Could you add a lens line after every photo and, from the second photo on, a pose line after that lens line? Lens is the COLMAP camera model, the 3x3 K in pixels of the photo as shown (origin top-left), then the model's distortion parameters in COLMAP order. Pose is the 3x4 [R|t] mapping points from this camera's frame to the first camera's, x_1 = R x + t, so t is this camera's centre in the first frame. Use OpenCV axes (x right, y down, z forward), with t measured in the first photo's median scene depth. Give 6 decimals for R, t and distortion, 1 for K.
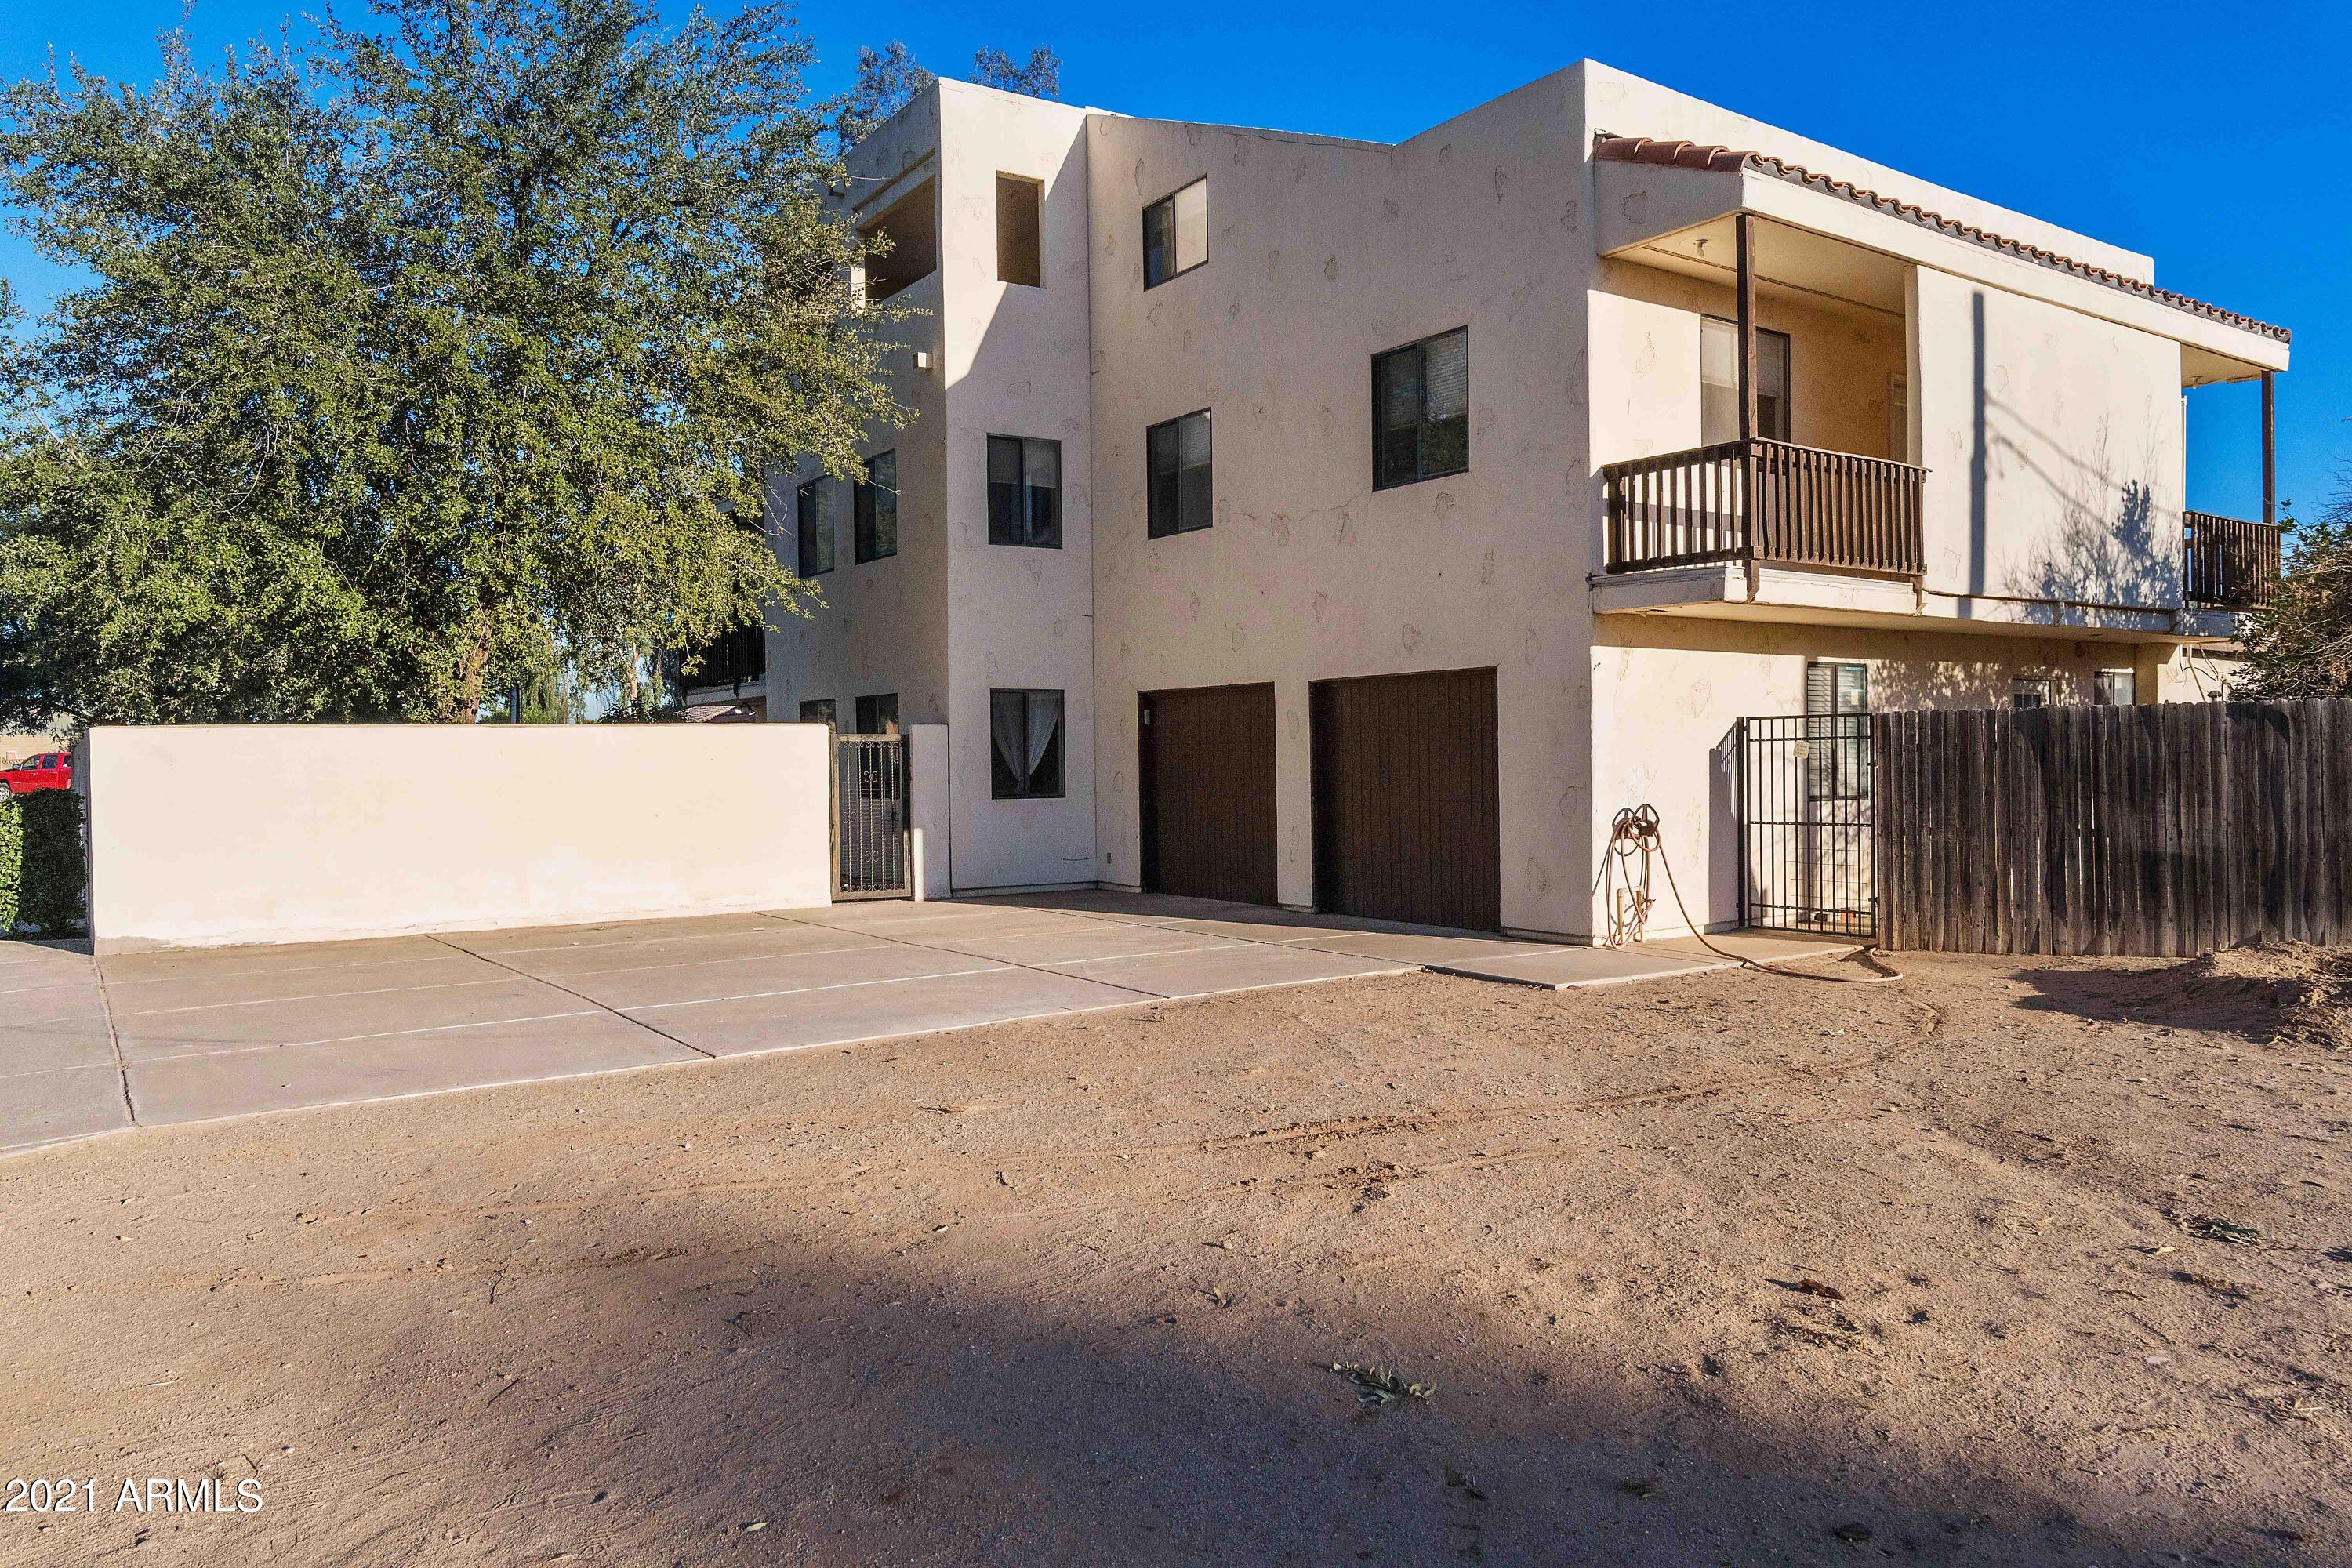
lens RADIAL K [[1641.5, 0, 1174.8], [0, 1641.5, 783.4], [0, 0, 1]] dist [0.000256, 0.000094]
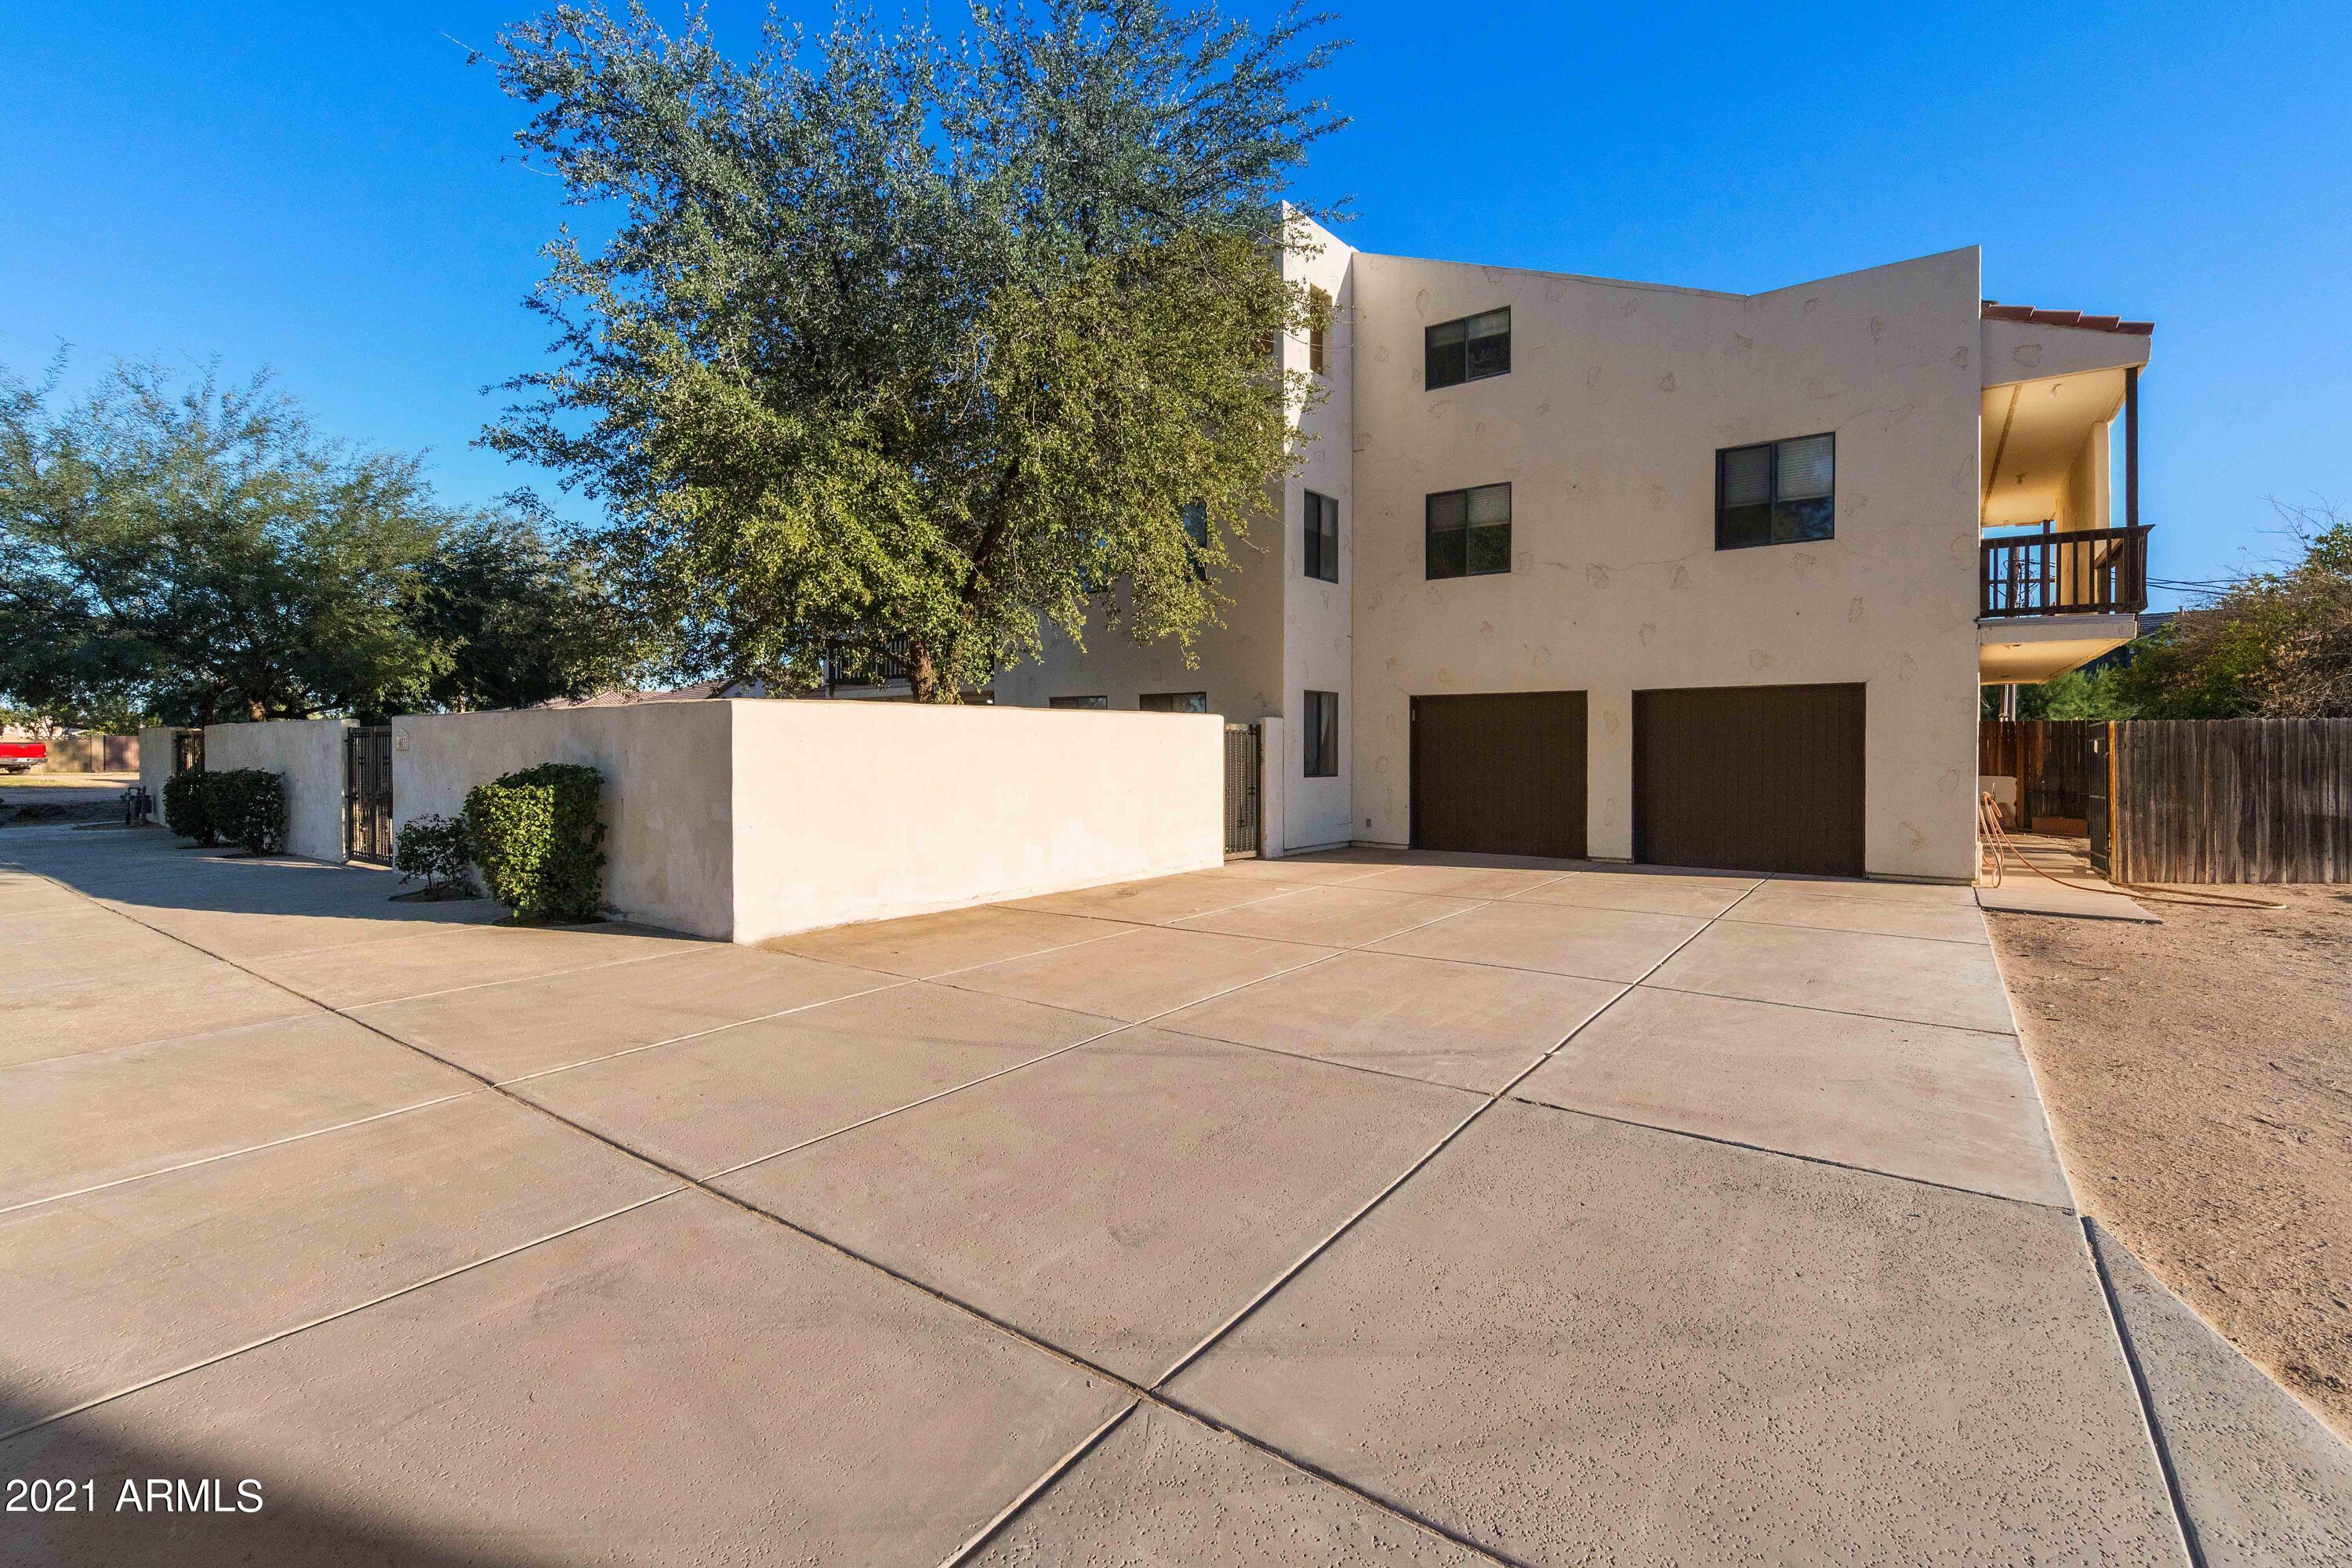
lens RADIAL K [[1030.1, 0, 1176.5], [0, 1030.1, 760.2], [0, 0, 1]] dist [-0.003683, -0.000465]
pose [[0.942876, 0.010151, 0.332988, -0.560548], [-0.007670, 0.999932, -0.008762, 0.005217], [-0.333054, 0.005707, 0.942890, 0.340977]]
